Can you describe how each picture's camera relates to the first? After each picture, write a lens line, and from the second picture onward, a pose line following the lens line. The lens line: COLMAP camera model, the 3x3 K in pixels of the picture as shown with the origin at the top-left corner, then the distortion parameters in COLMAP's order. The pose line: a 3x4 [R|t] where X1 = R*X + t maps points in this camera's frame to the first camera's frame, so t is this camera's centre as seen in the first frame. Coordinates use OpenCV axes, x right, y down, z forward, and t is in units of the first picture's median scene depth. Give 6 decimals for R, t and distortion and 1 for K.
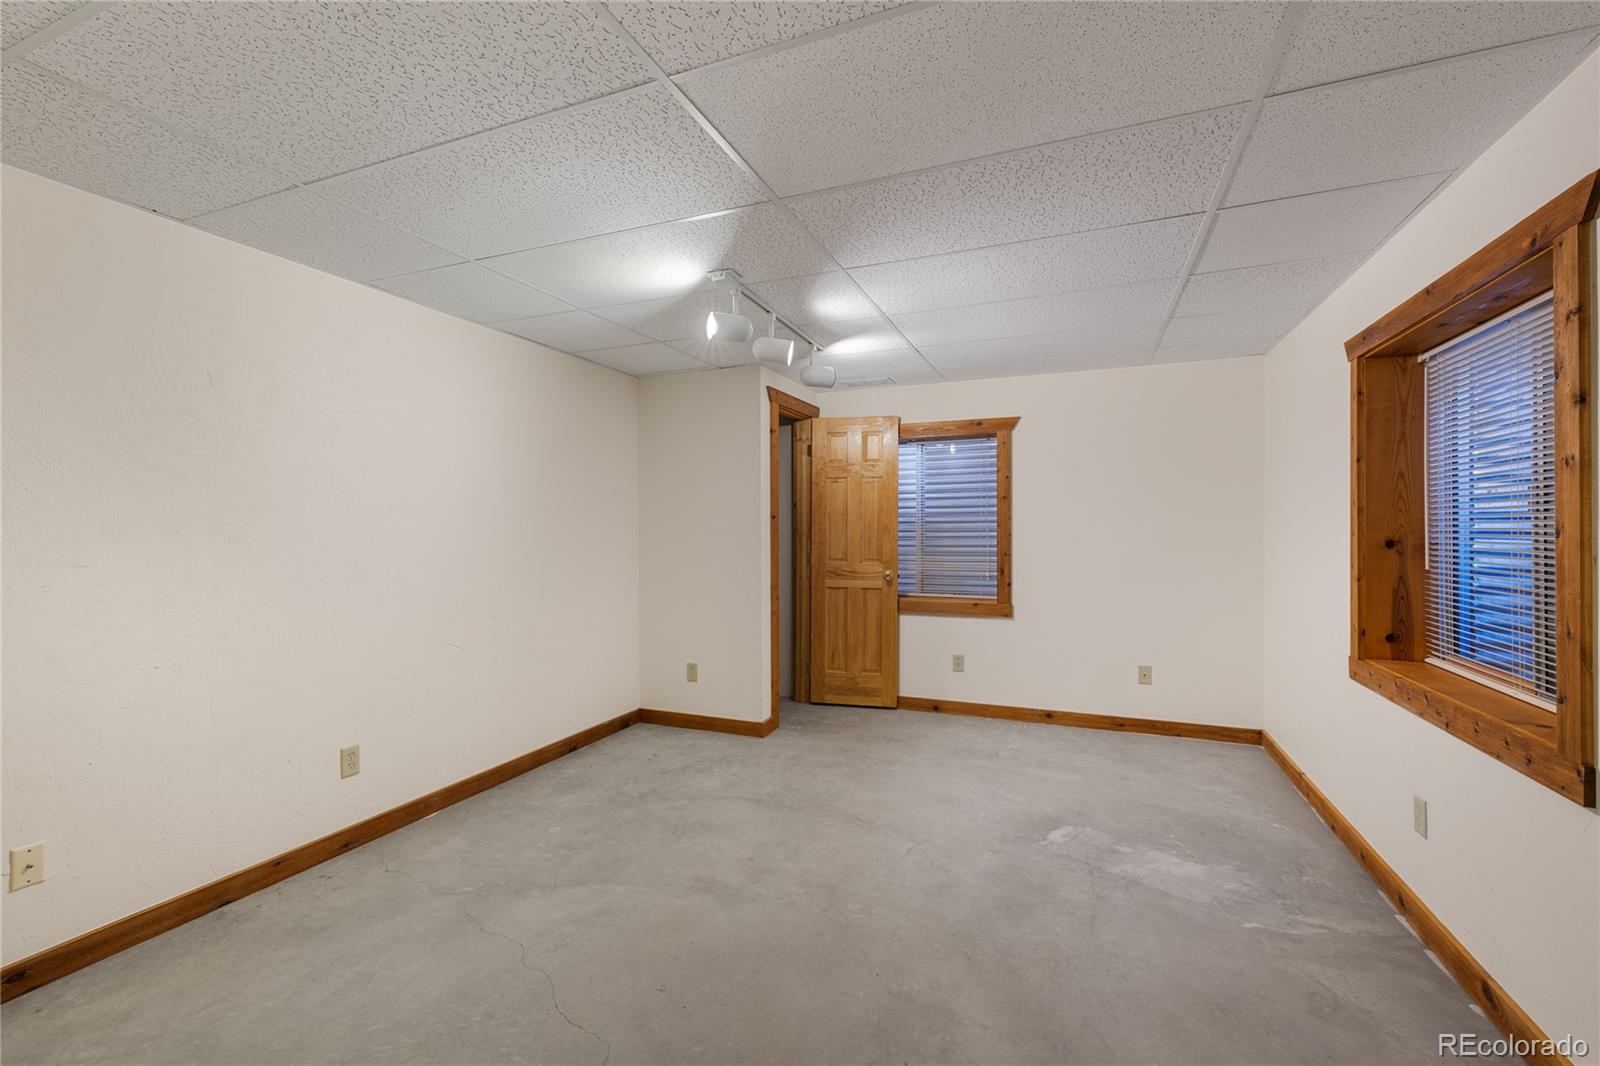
lens RADIAL K [[666.1, 0, 792.6], [0, 666.1, 531.1], [0, 0, 1]] dist [0.007338, -0.000013]
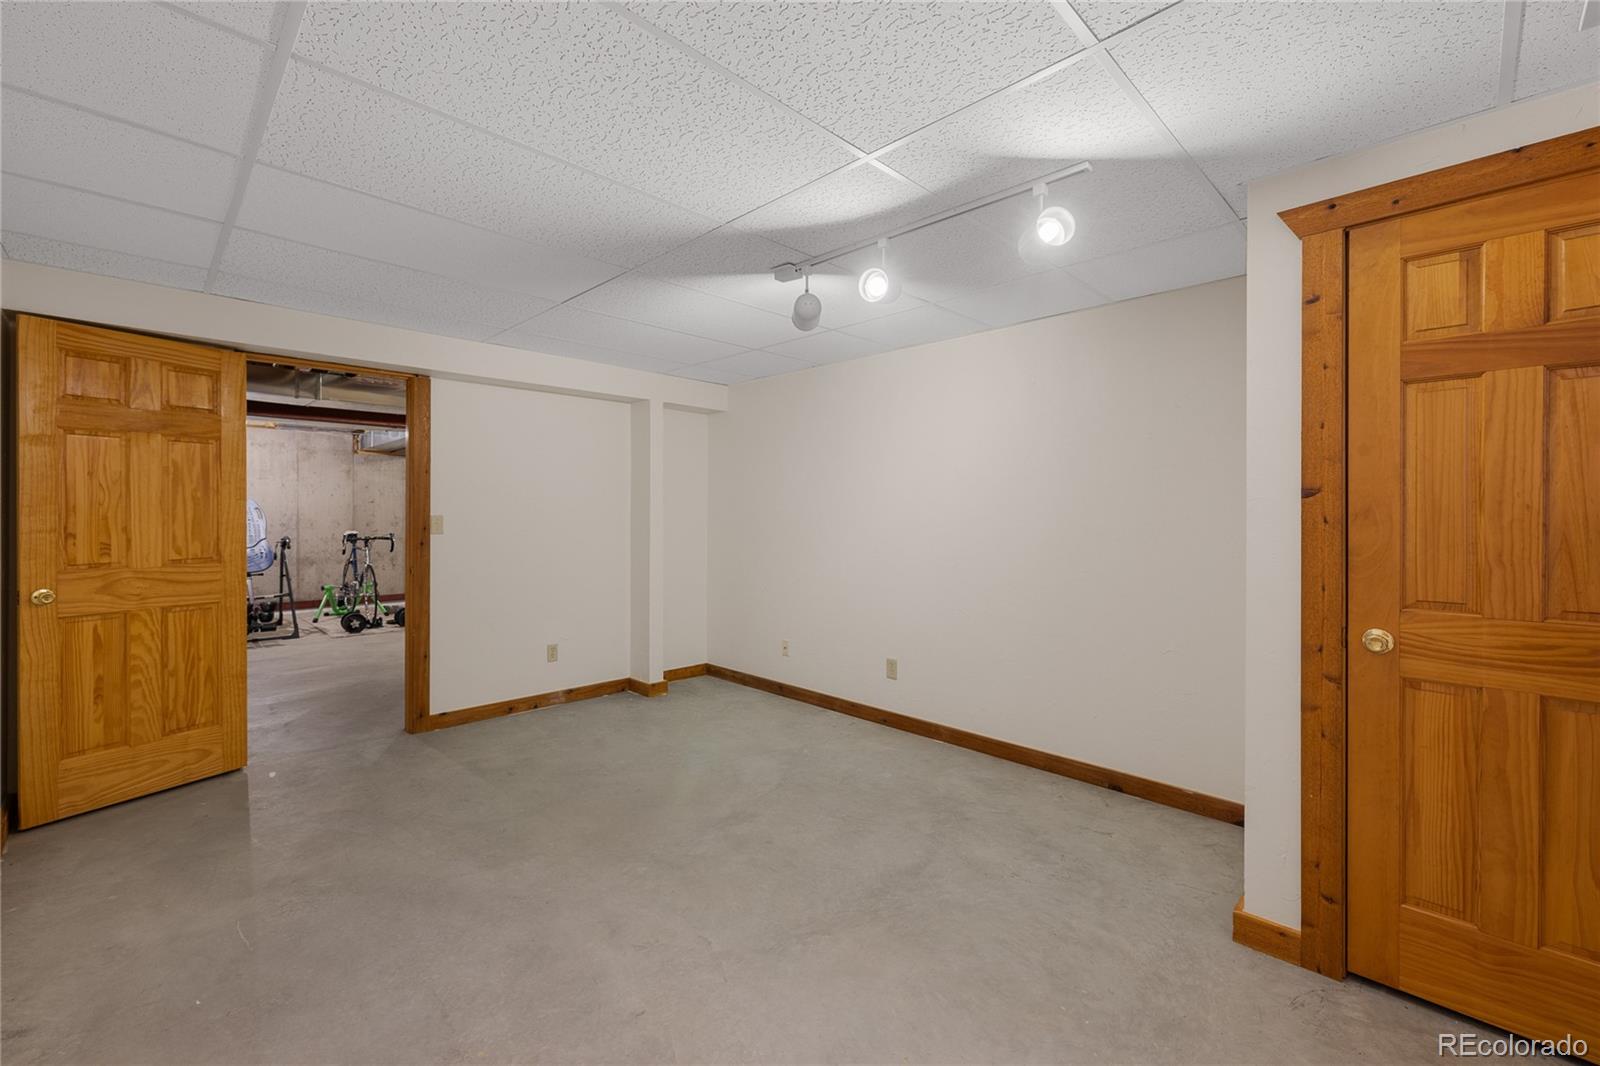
lens RADIAL K [[666.1, 0, 784.1], [0, 666.1, 518.3], [0, 0, 1]] dist [0.007338, -0.000013]
pose [[-0.378995, 0.005540, -0.925382, 0.694878], [-0.003866, 0.999964, 0.007570, -0.007090], [0.925391, 0.006447, -0.378960, 1.127329]]
